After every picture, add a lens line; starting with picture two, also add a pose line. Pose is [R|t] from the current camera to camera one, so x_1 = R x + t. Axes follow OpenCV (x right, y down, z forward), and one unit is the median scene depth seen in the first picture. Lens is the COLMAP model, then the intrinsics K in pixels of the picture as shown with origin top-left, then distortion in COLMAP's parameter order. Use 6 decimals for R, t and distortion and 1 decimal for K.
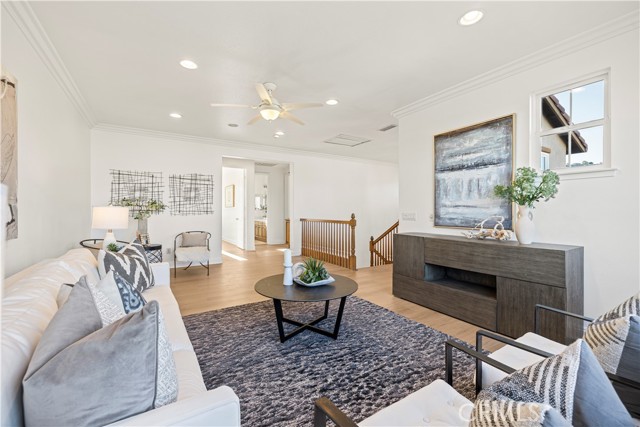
lens RADIAL K [[270.5, 0, 314.9], [0, 270.5, 212.4], [0, 0, 1]] dist [-0.002096, 0.000351]
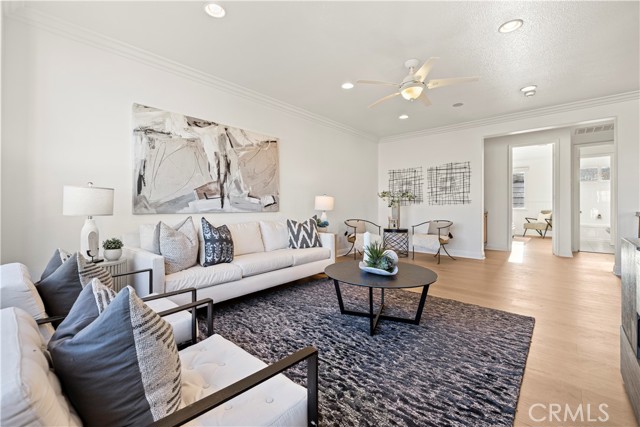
lens RADIAL K [[270.5, 0, 312.1], [0, 270.5, 206.8], [0, 0, 1]] dist [-0.002096, 0.000351]
pose [[0.263637, 0.003983, -0.964614, 0.768406], [-0.006433, 0.999976, 0.002371, 0.036937], [0.964601, 0.005580, 0.263656, 0.497269]]
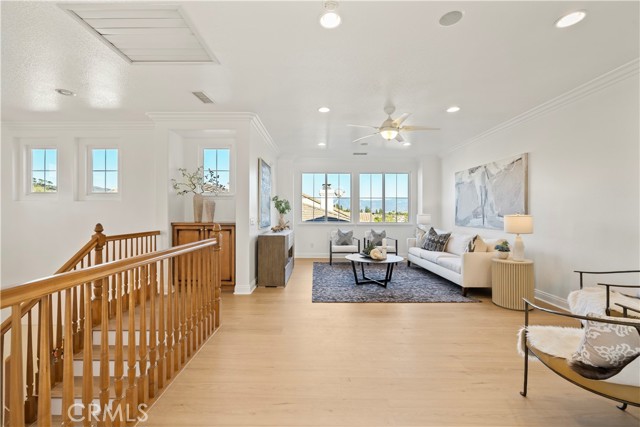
lens RADIAL K [[270.5, 0, 316.9], [0, 270.5, 213.9], [0, 0, 1]] dist [-0.002096, 0.000351]
pose [[-0.850755, -0.006384, 0.525524, -0.609145], [-0.003051, 0.999969, 0.007208, -0.033179], [-0.525554, 0.004529, -0.850748, 2.557243]]
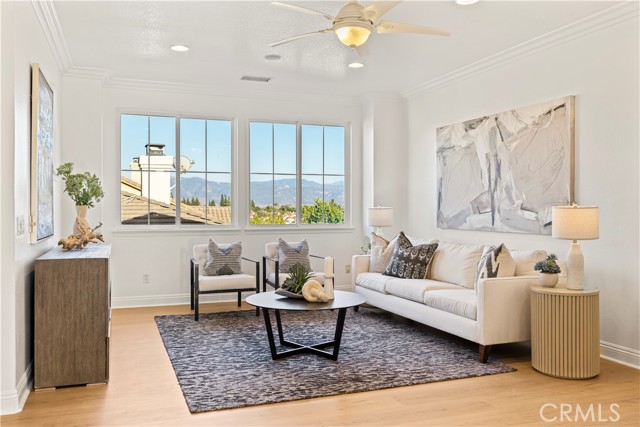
lens RADIAL K [[545.0, 0, 317.3], [0, 545.0, 211.6], [0, 0, 1]] dist [0.004234, -0.013712]
pose [[-0.980085, -0.003758, 0.198543, -0.374136], [-0.001733, 0.999945, 0.010369, -0.020820], [-0.198571, 0.009819, -0.980037, 2.493181]]
